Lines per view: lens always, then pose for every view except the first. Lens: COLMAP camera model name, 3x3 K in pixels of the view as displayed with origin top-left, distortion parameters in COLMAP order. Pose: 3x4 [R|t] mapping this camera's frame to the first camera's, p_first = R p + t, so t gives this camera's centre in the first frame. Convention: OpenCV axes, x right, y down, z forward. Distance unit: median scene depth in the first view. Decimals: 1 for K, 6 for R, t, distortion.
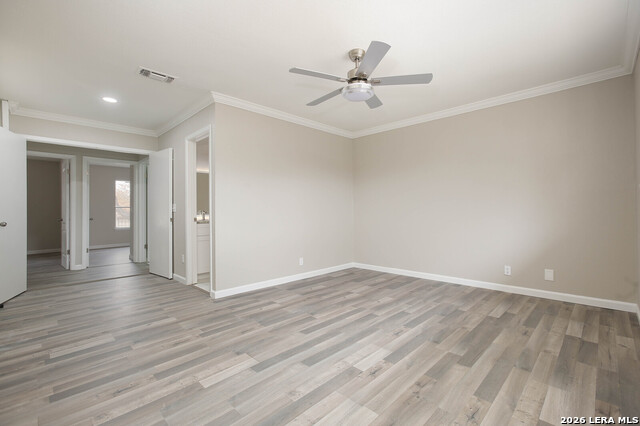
lens RADIAL K [[288.6, 0, 317.1], [0, 288.6, 211.6], [0, 0, 1]] dist [-0.003979, 0.000275]
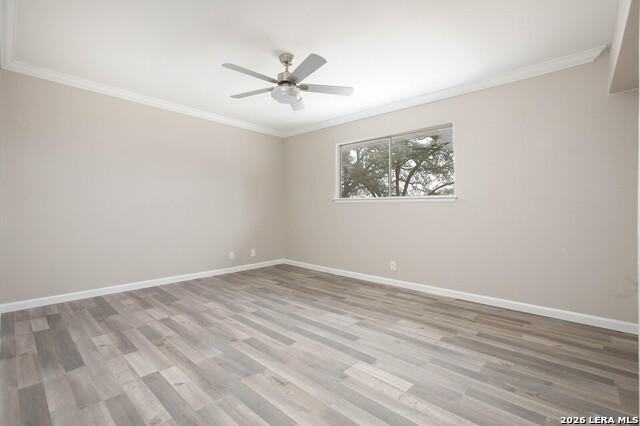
lens RADIAL K [[290.7, 0, 327.8], [0, 290.7, 206.2], [0, 0, 1]] dist [-0.001659, 0.001302]
pose [[-0.063069, 0.021305, 0.997782, -0.940949], [-0.003905, 0.999759, -0.021594, 0.014705], [-0.998002, -0.005258, -0.062971, 0.925252]]
